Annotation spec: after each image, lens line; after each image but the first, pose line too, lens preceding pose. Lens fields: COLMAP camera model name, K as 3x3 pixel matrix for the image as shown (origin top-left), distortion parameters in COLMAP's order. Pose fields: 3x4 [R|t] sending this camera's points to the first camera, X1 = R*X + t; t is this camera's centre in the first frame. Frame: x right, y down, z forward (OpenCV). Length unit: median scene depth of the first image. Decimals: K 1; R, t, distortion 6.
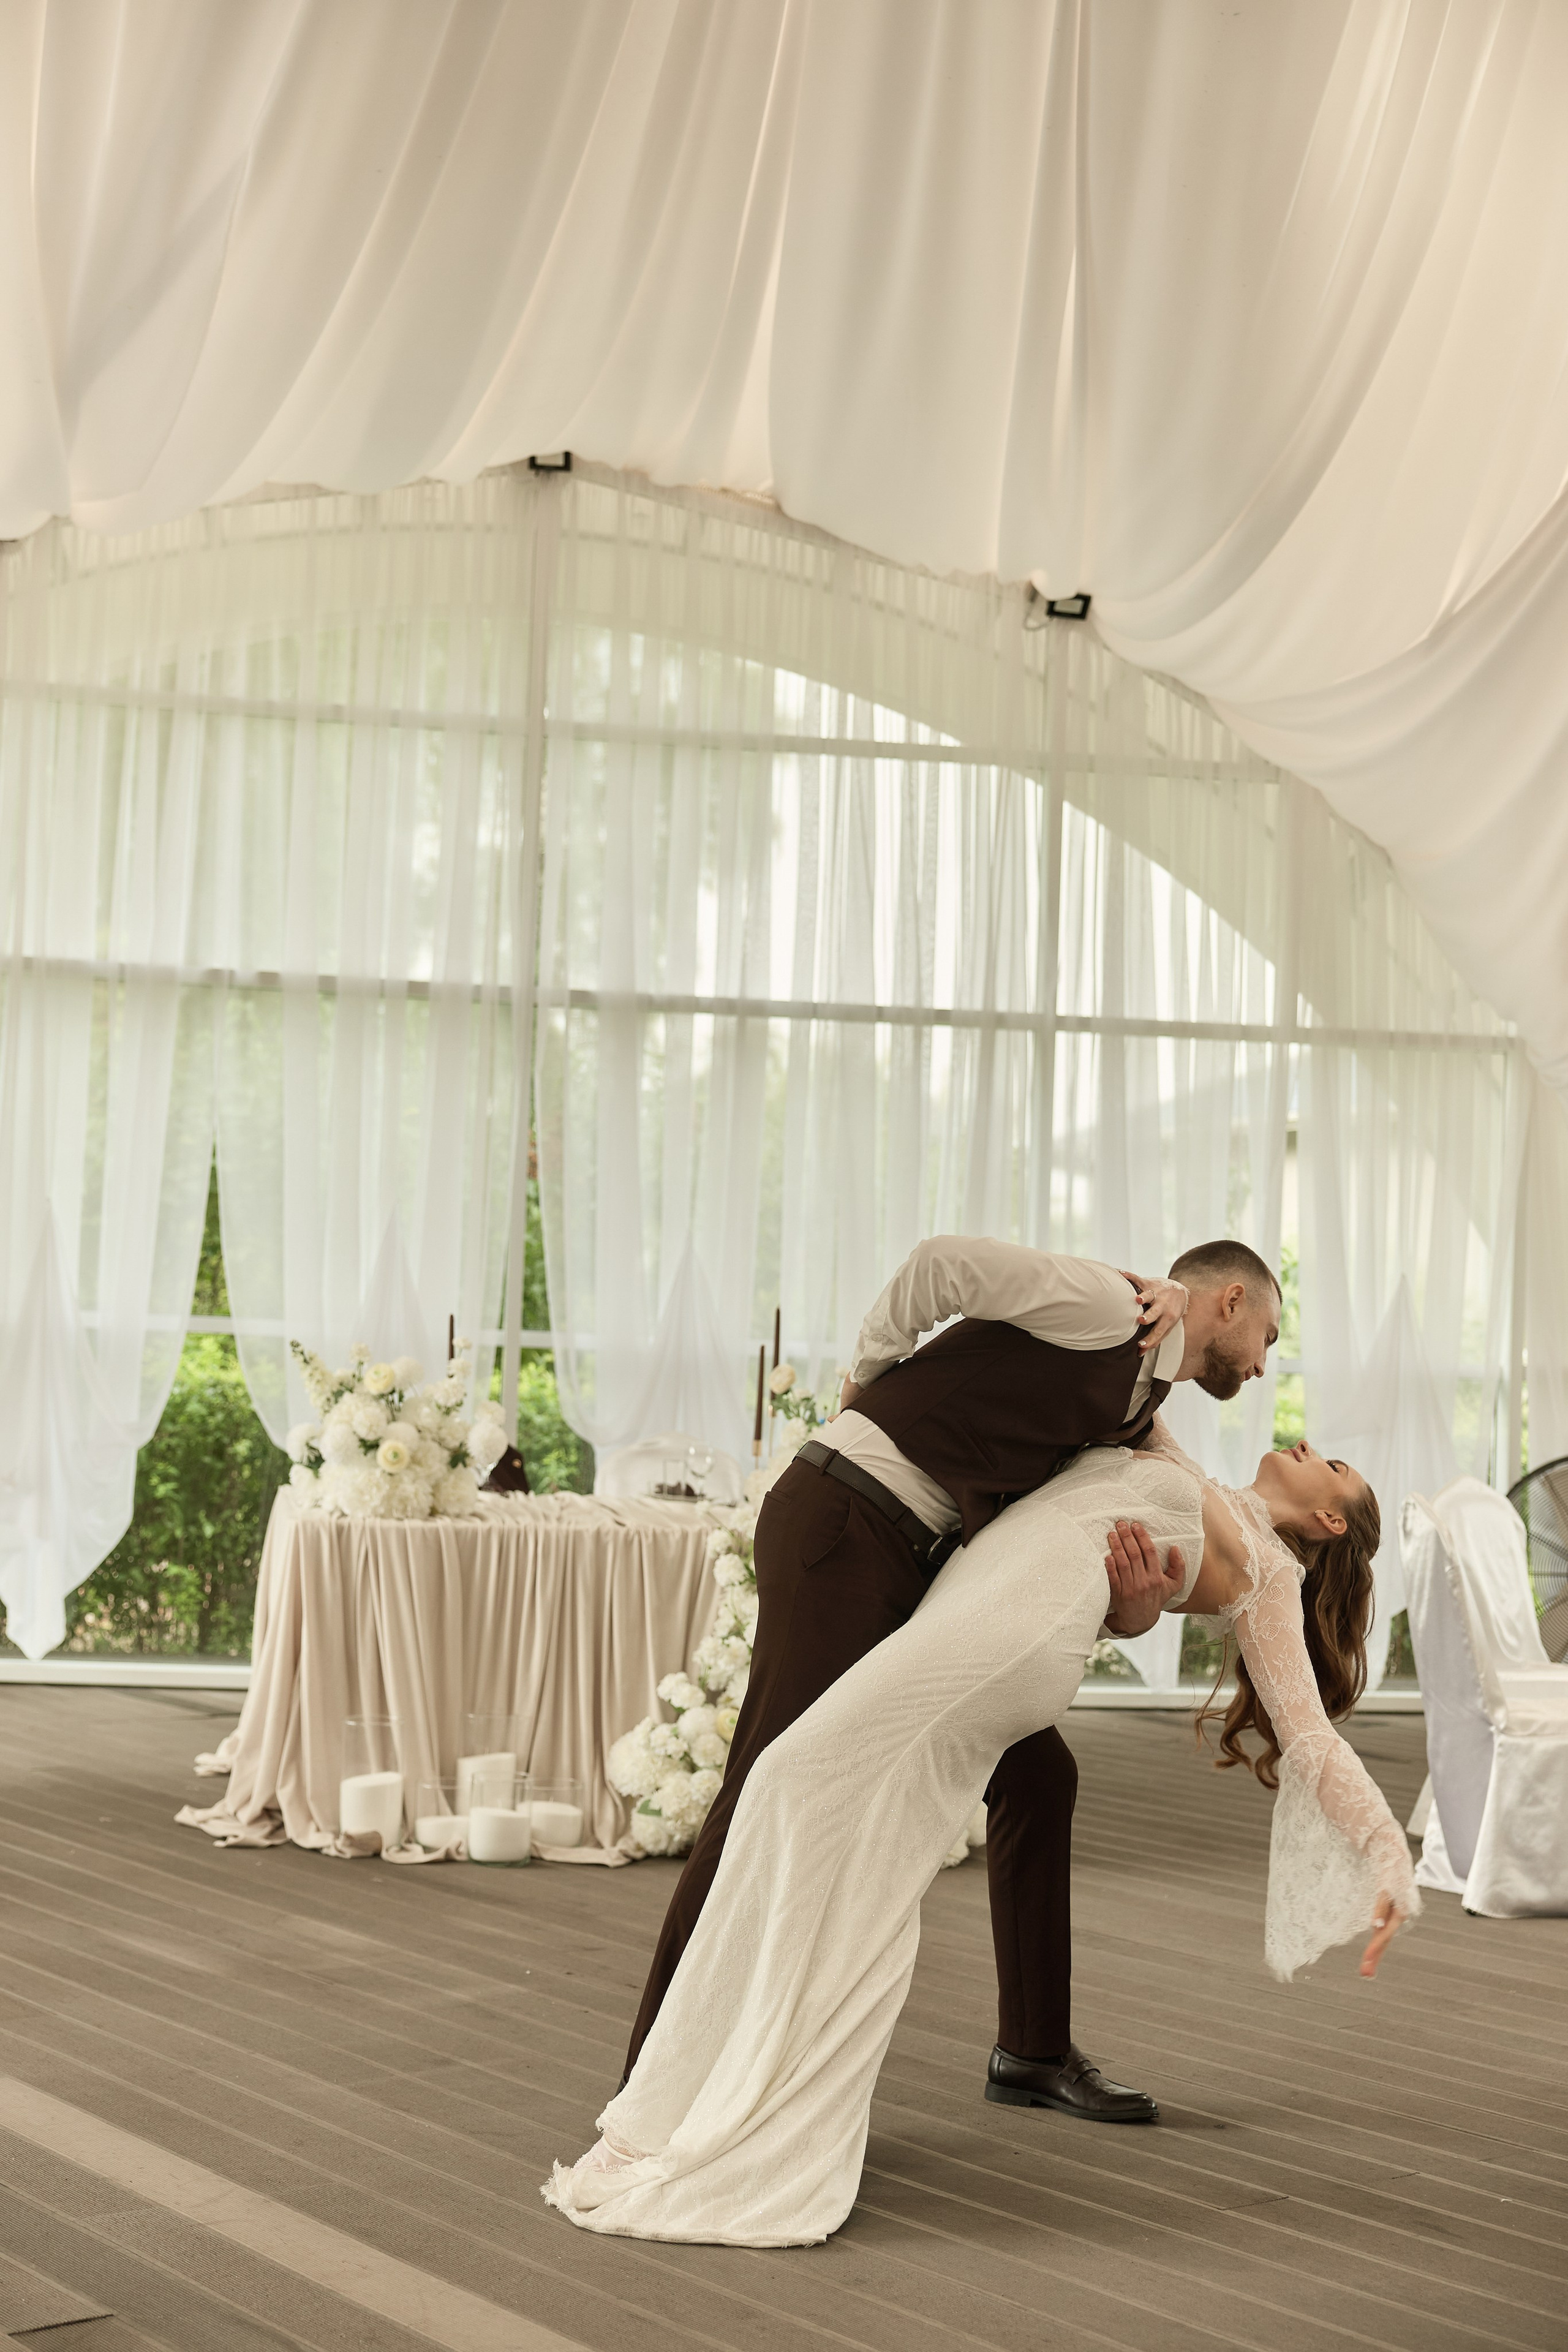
lens RADIAL K [[3226.9, 0, 784.0], [0, 3226.9, 1176.0], [0, 0, 1]] dist [-0.026815, -0.017657]
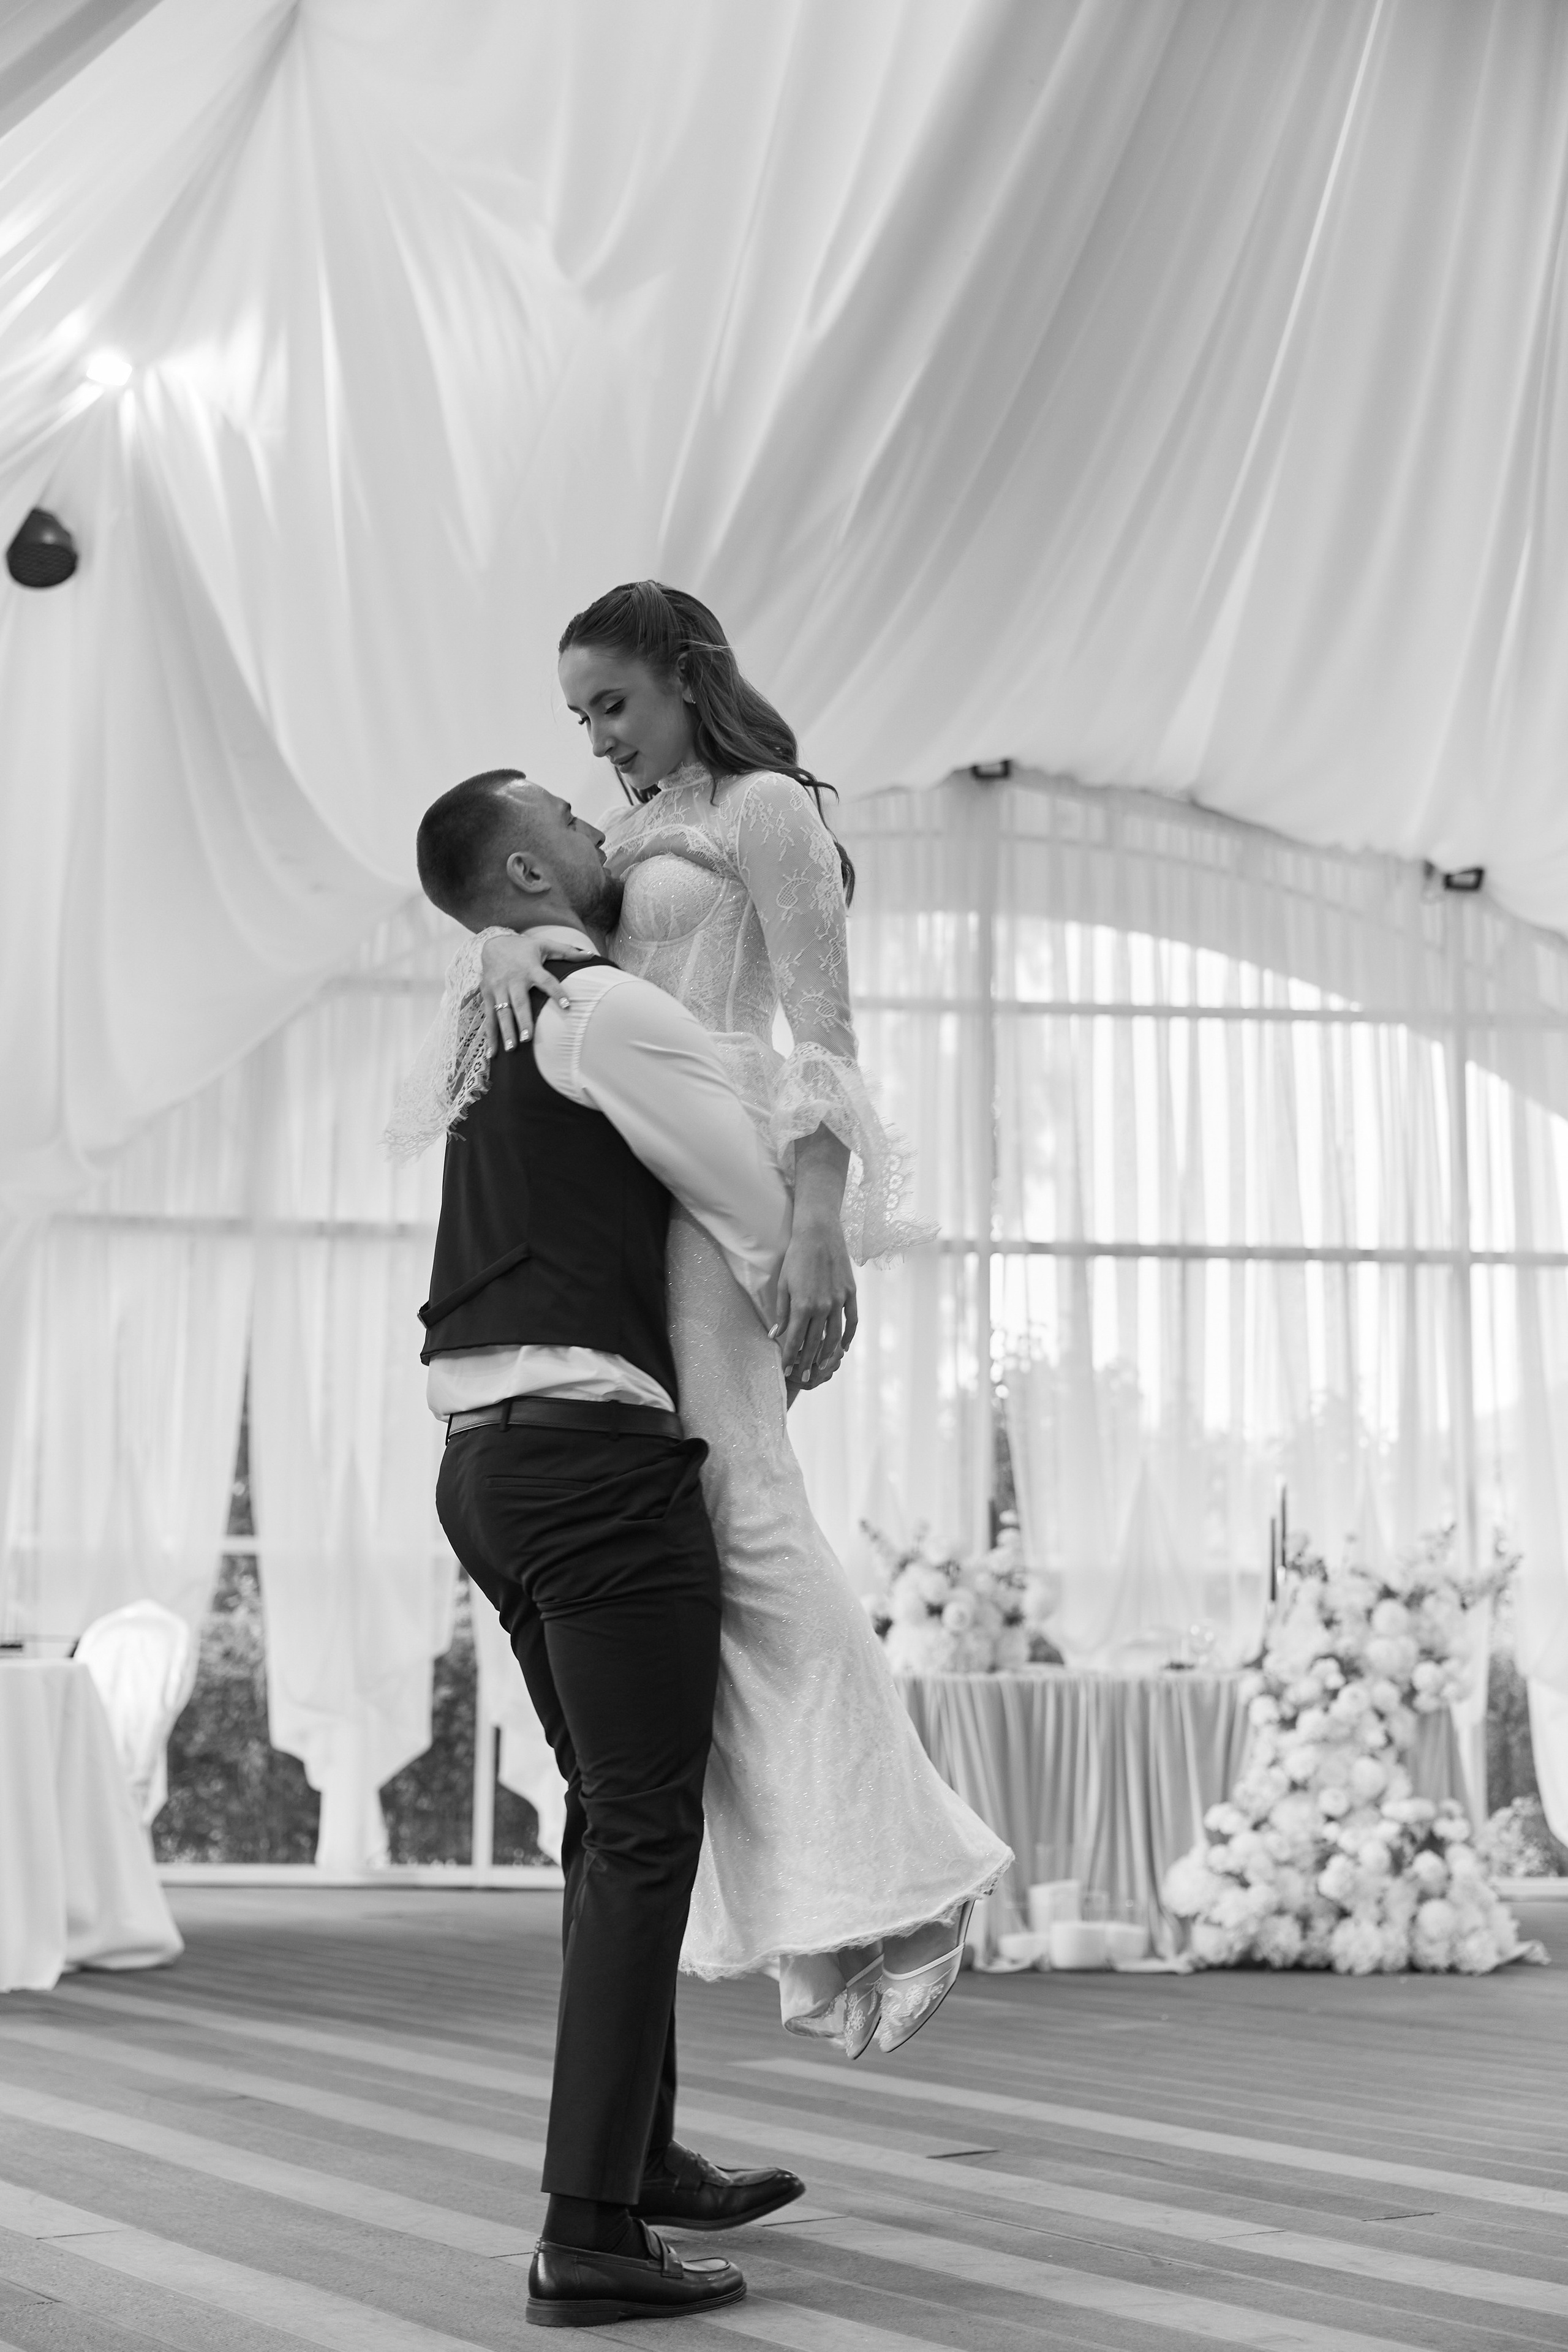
lens RADIAL K [[3276.5, 0, 784.0], [0, 3276.5, 1176.0], [0, 0, 1]] dist [-0.005985, -0.005803]
pose [[0.996939, -0.037420, -0.068644, -0.076026], [0.029236, 0.992753, -0.116565, 0.051258], [0.072509, 0.114201, 0.990808, -0.120616]]
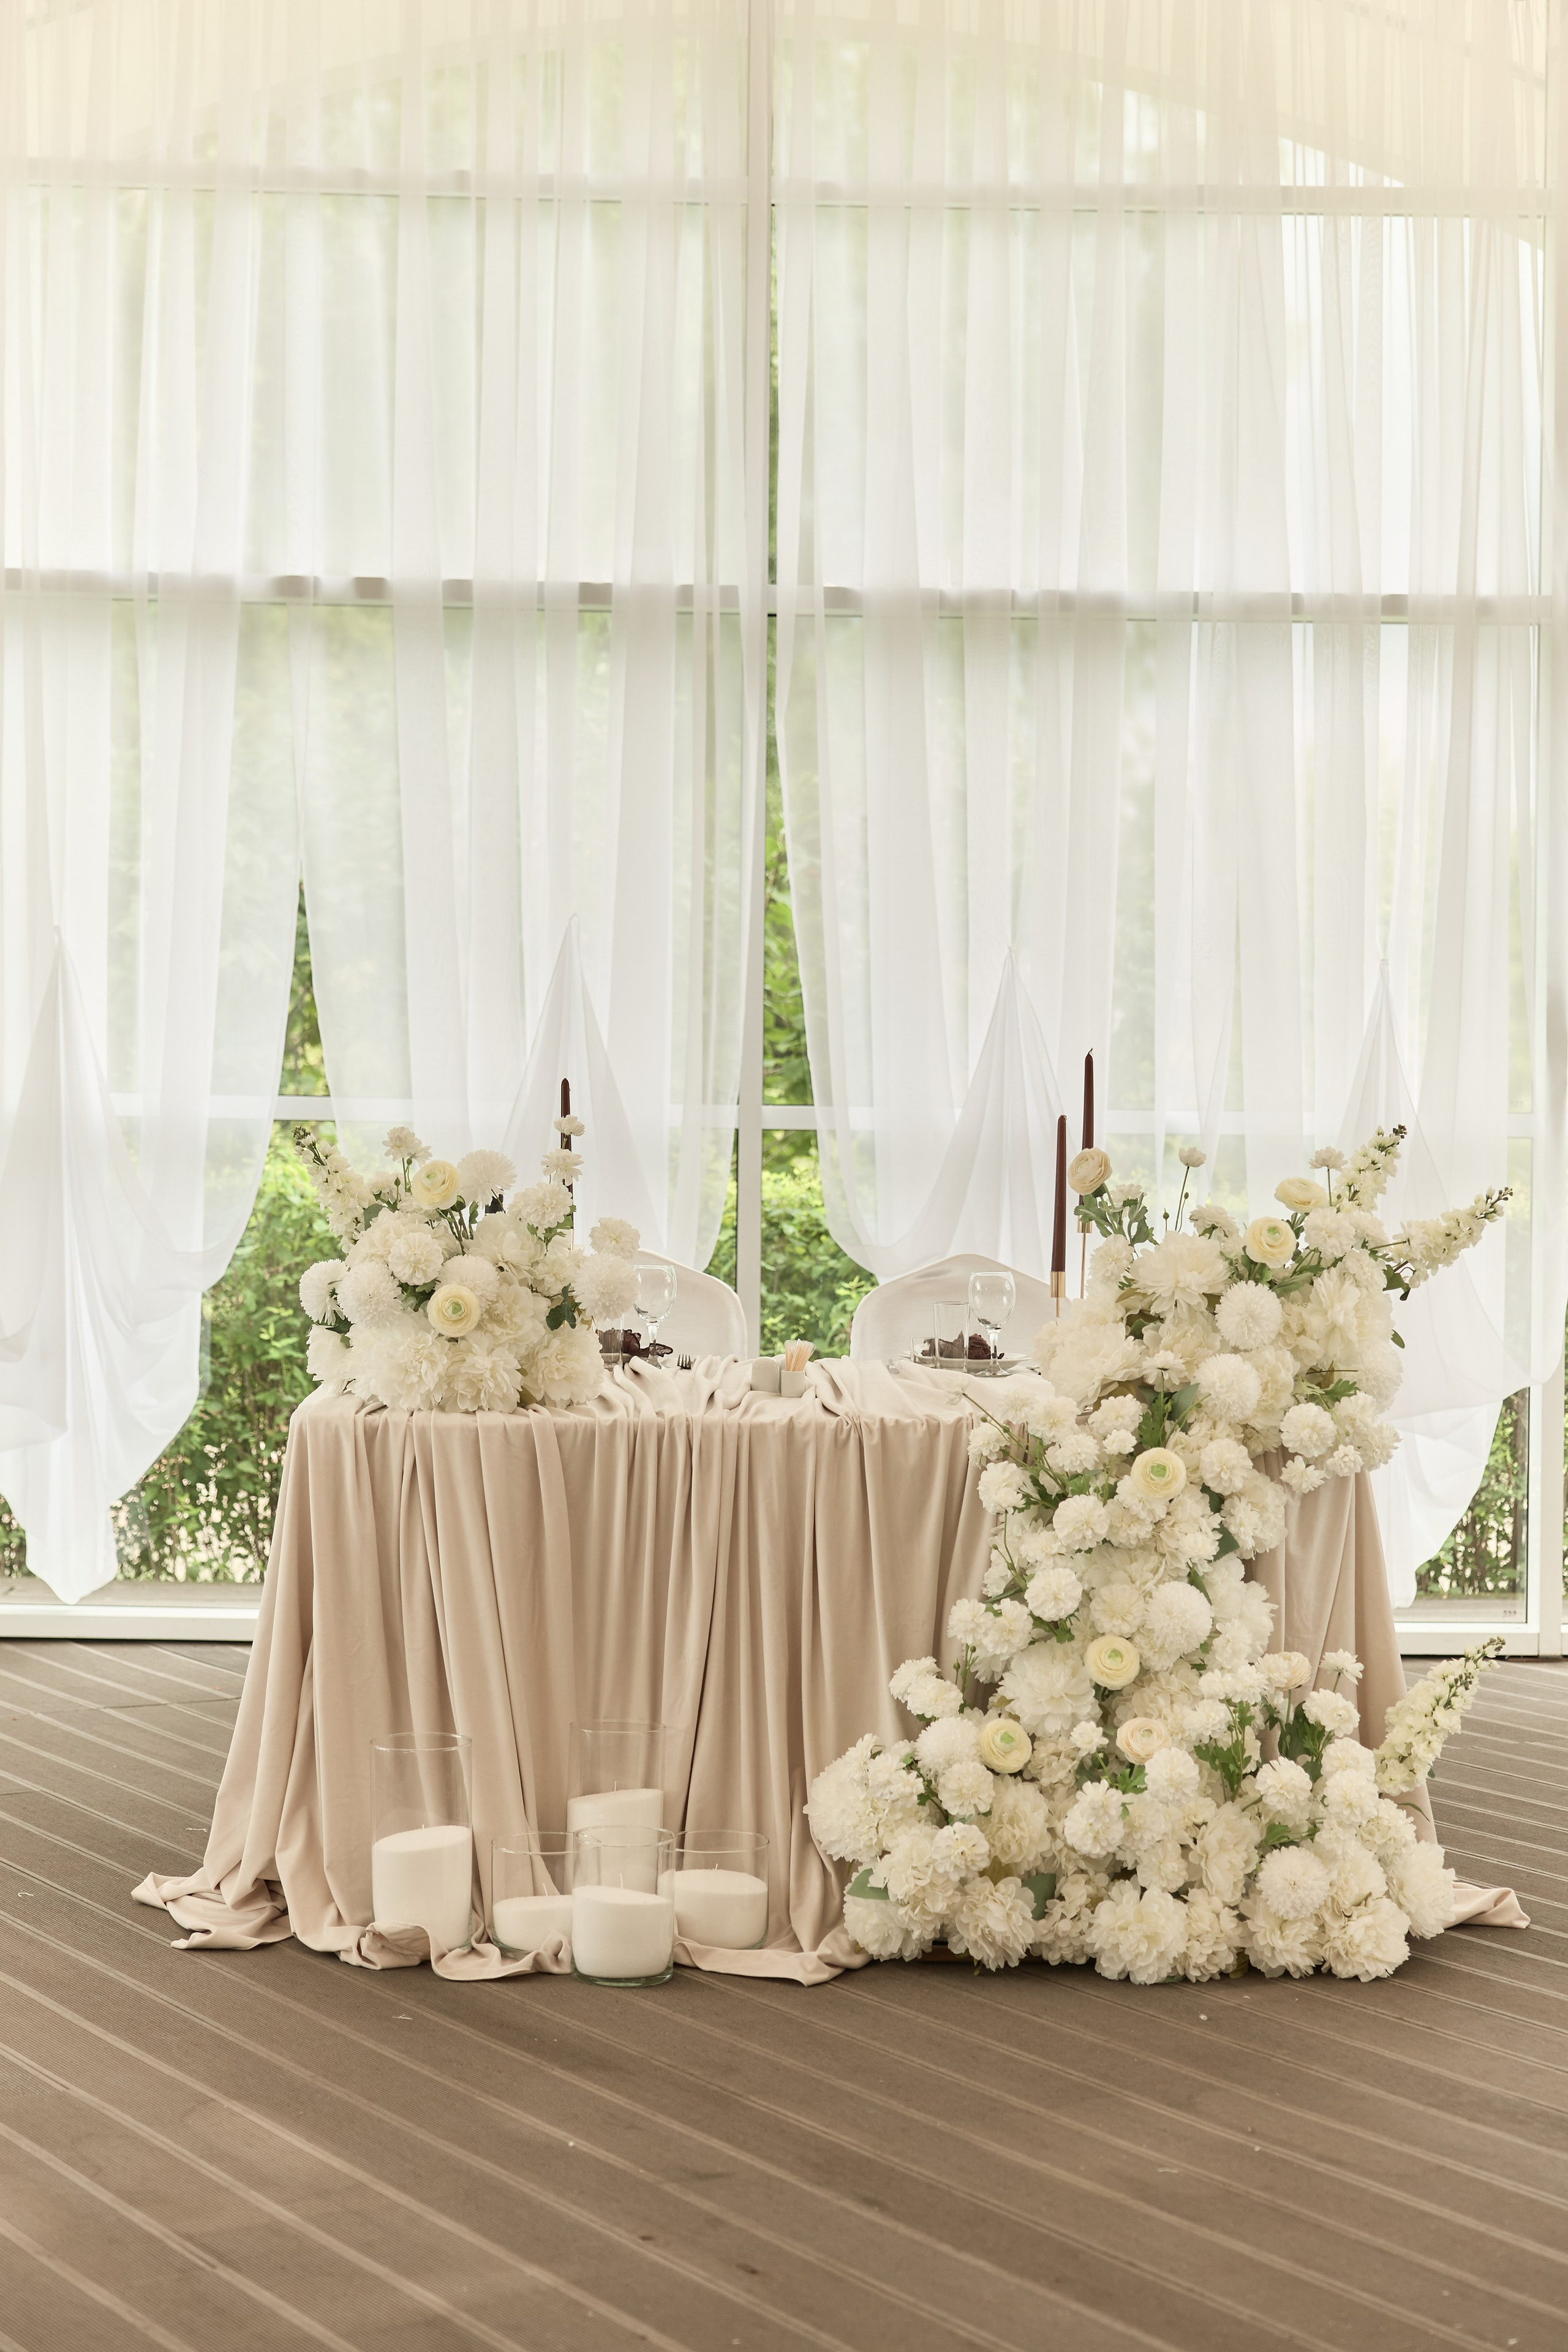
lens RADIAL K [[3943.1, 0, 791.2], [0, 3943.1, 1125.0], [0, 0, 1]] dist [-0.017249, 0.000713]
pose [[0.990893, -0.025121, -0.132288, 0.033727], [0.031998, 0.998231, 0.050118, 0.012245], [0.130795, -0.053895, 0.989943, 0.206217]]
